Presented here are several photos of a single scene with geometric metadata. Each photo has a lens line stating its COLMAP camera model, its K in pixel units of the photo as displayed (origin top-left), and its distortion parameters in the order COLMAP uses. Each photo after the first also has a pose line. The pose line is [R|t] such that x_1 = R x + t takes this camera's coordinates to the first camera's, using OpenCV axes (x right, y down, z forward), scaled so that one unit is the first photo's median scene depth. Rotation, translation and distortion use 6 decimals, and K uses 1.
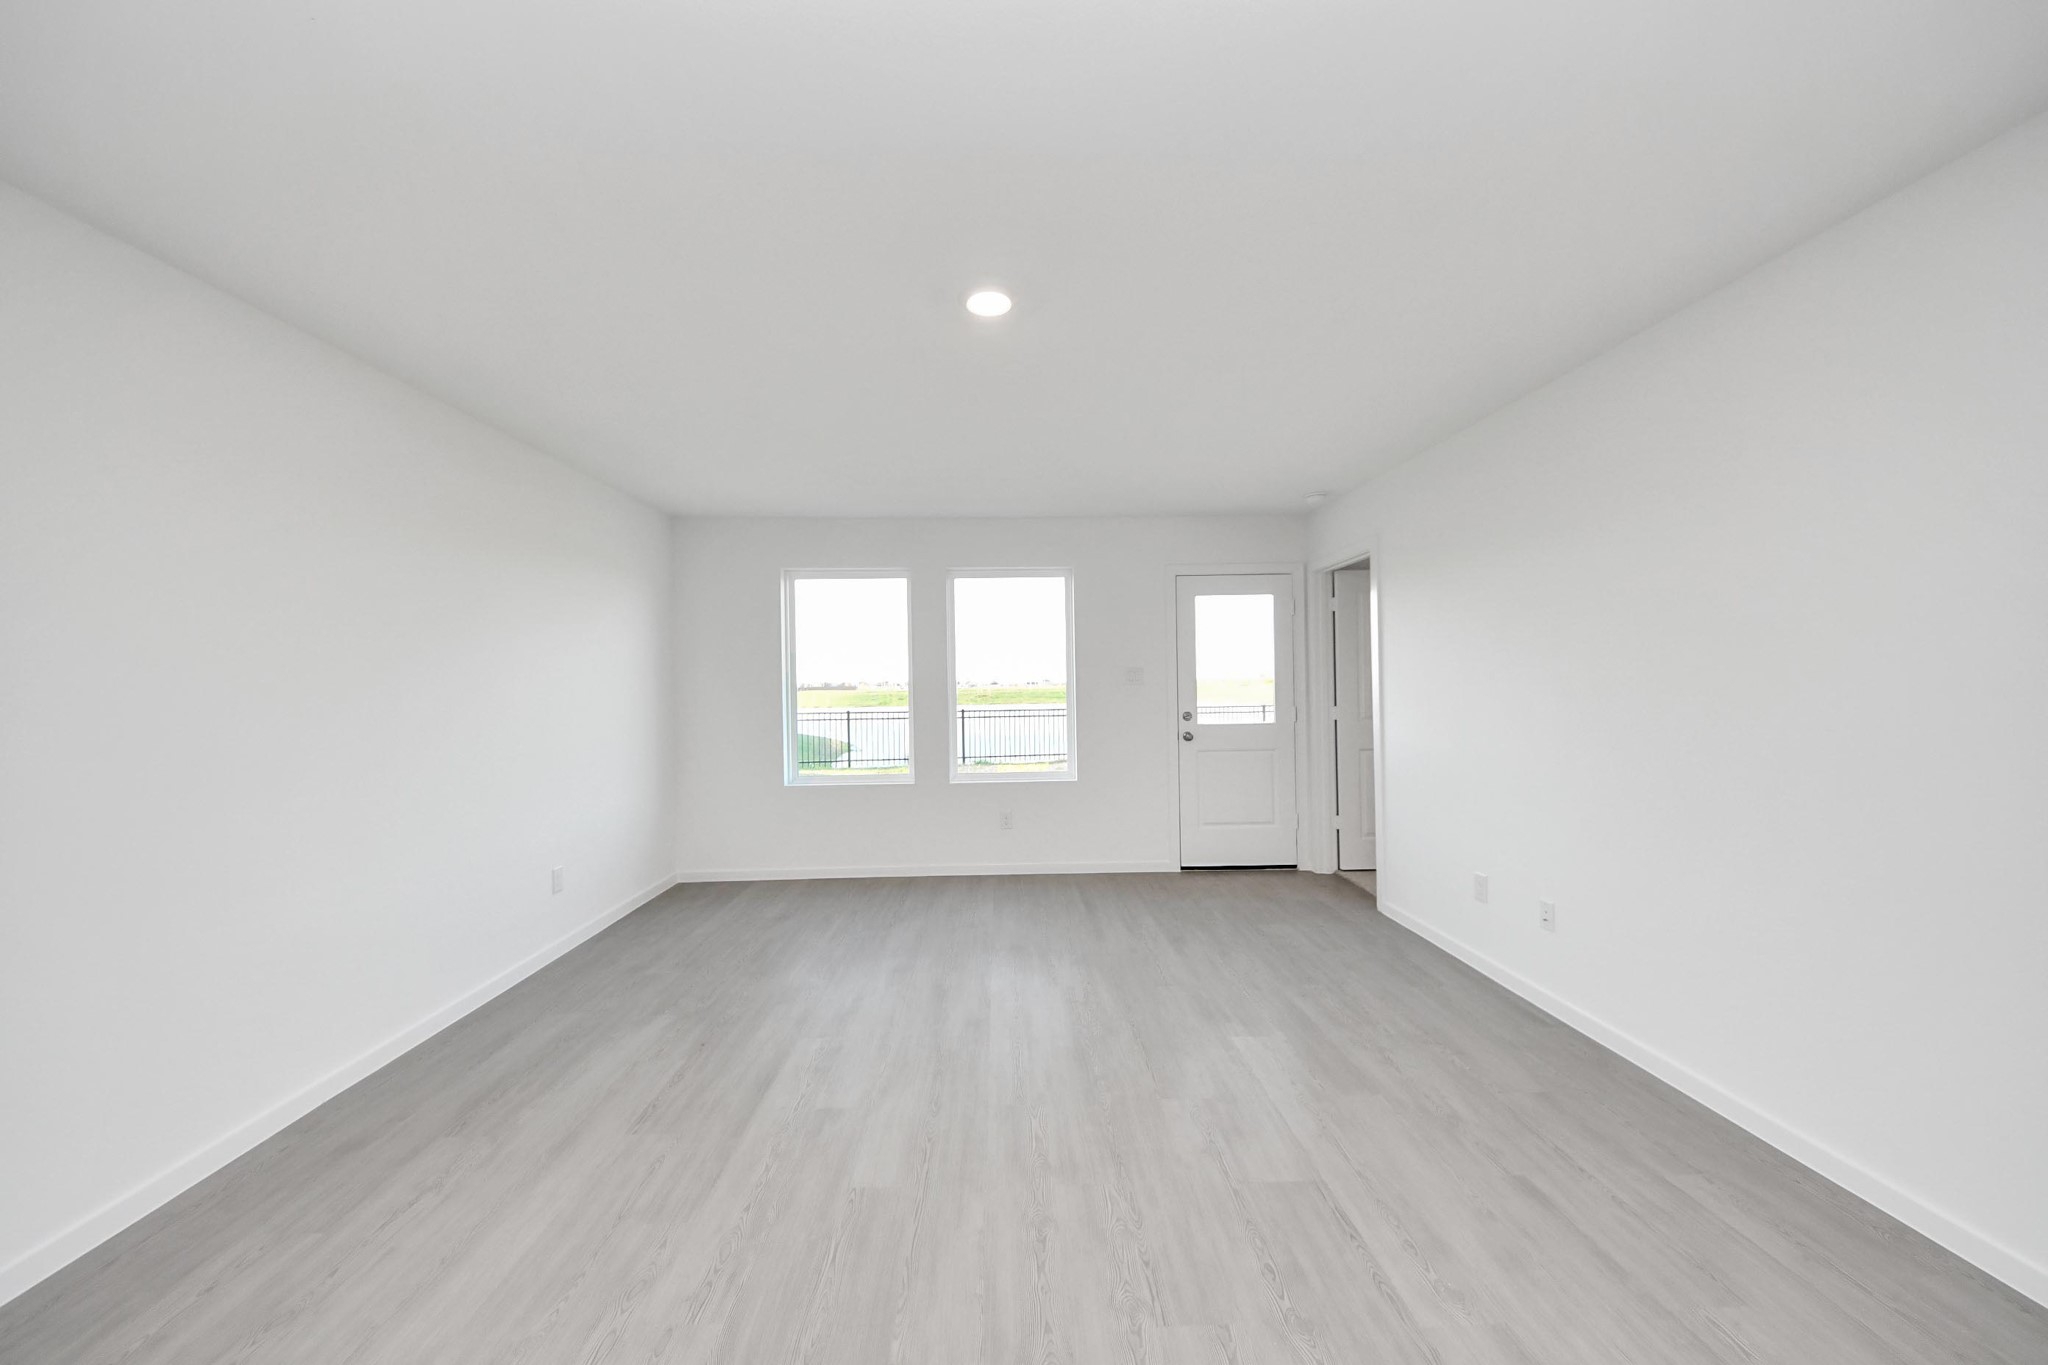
lens RADIAL K [[719.7, 0, 1017.0], [0, 719.7, 685.1], [0, 0, 1]] dist [0.014078, -0.010050]
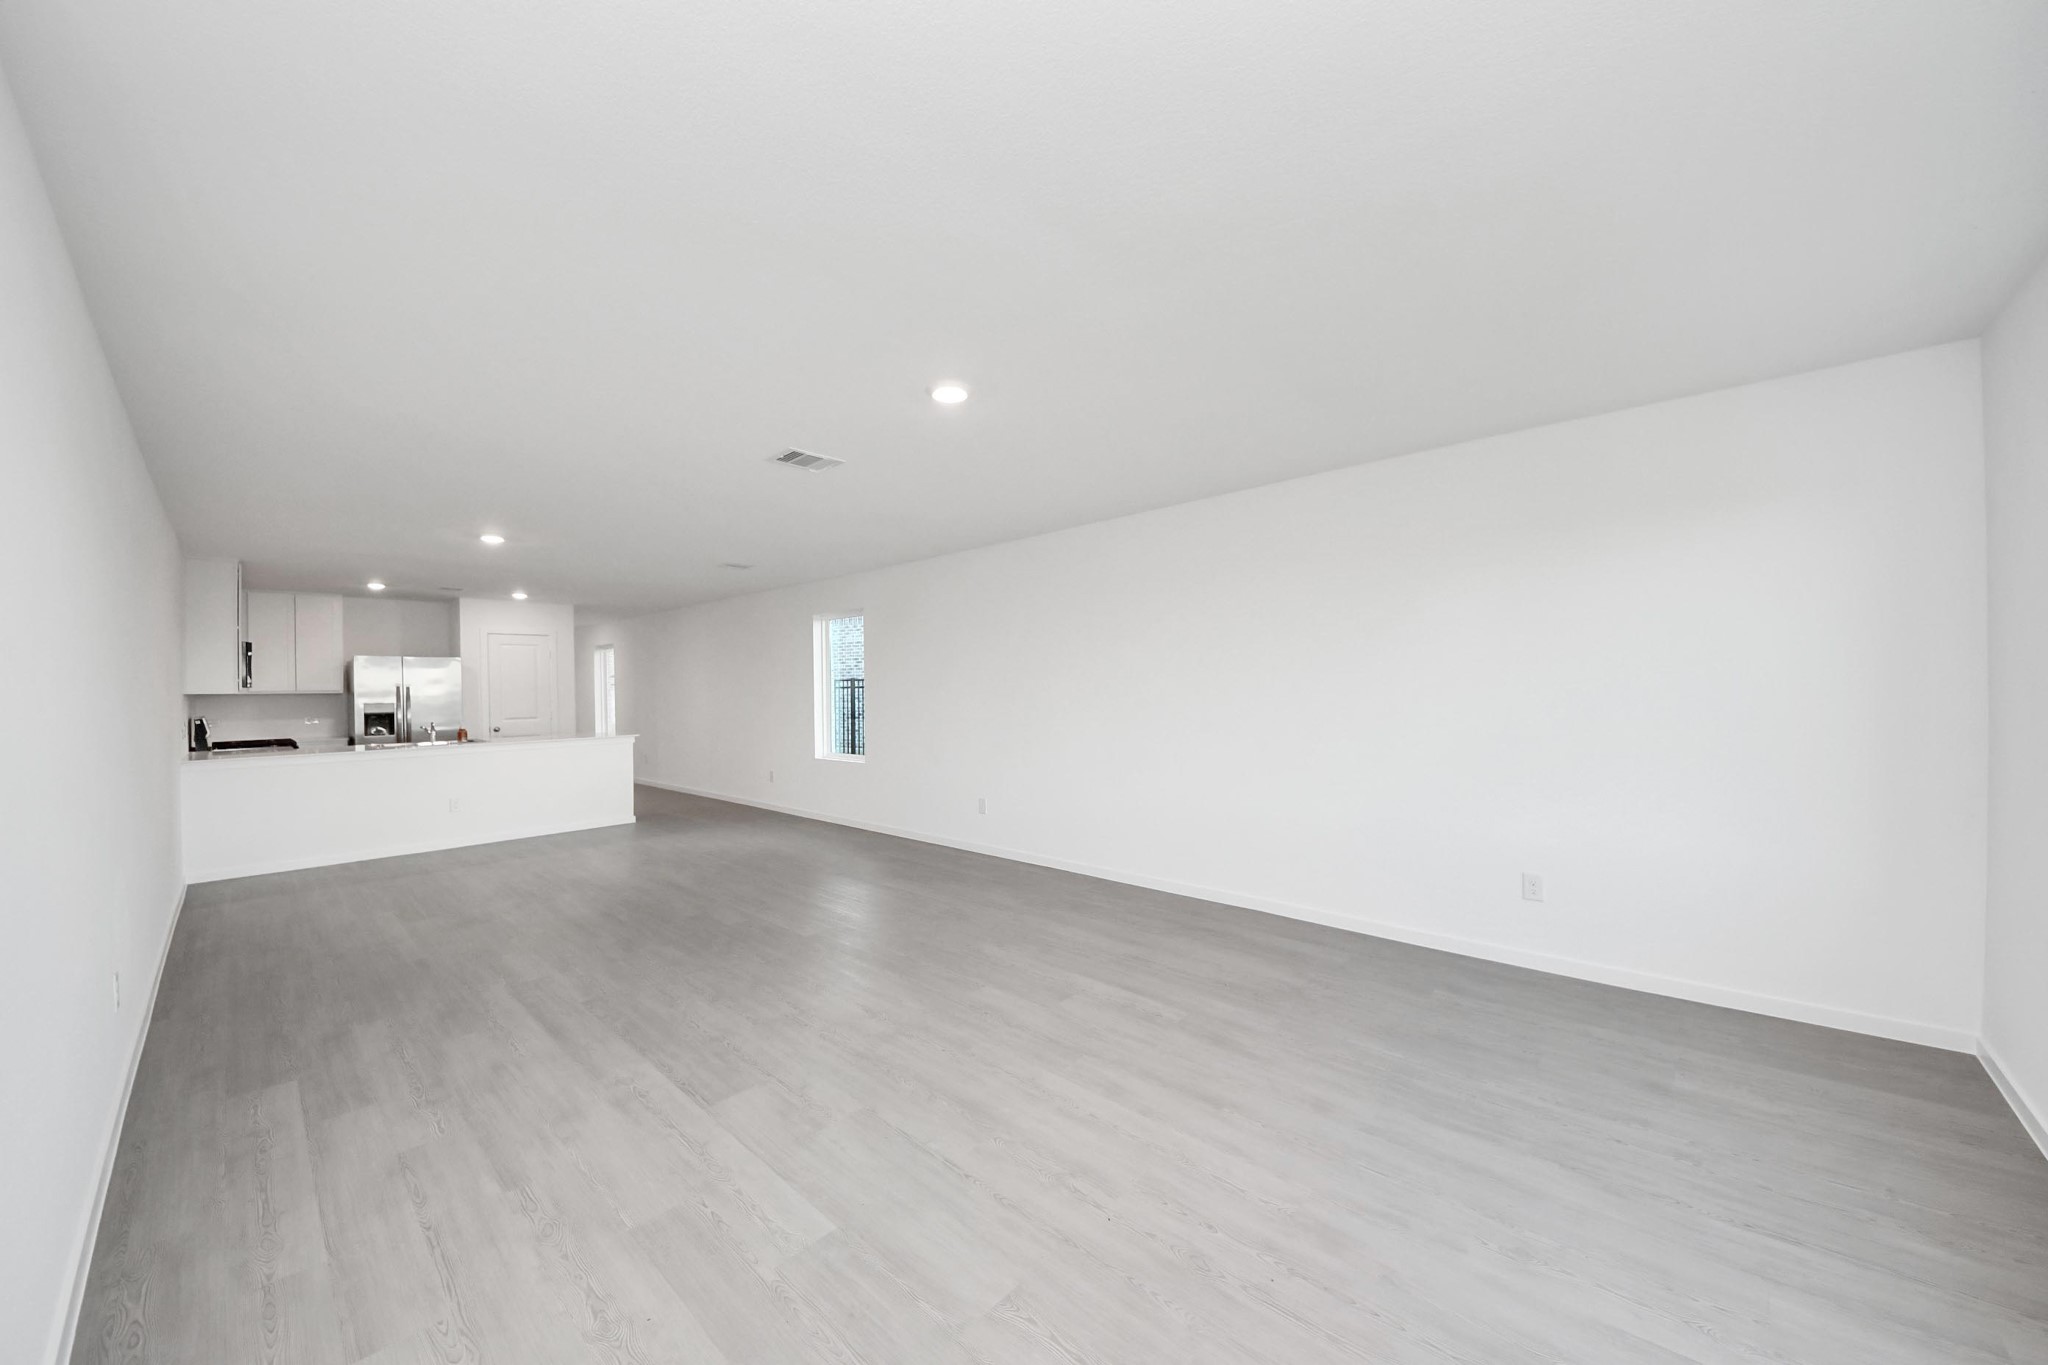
lens RADIAL K [[719.7, 0, 1017.0], [0, 719.7, 685.1], [0, 0, 1]] dist [0.014078, -0.010050]
pose [[-0.695124, 0.026450, -0.718404, 0.829626], [0.020768, 0.999645, 0.016710, -0.031112], [0.718590, -0.003304, -0.695426, 2.027351]]
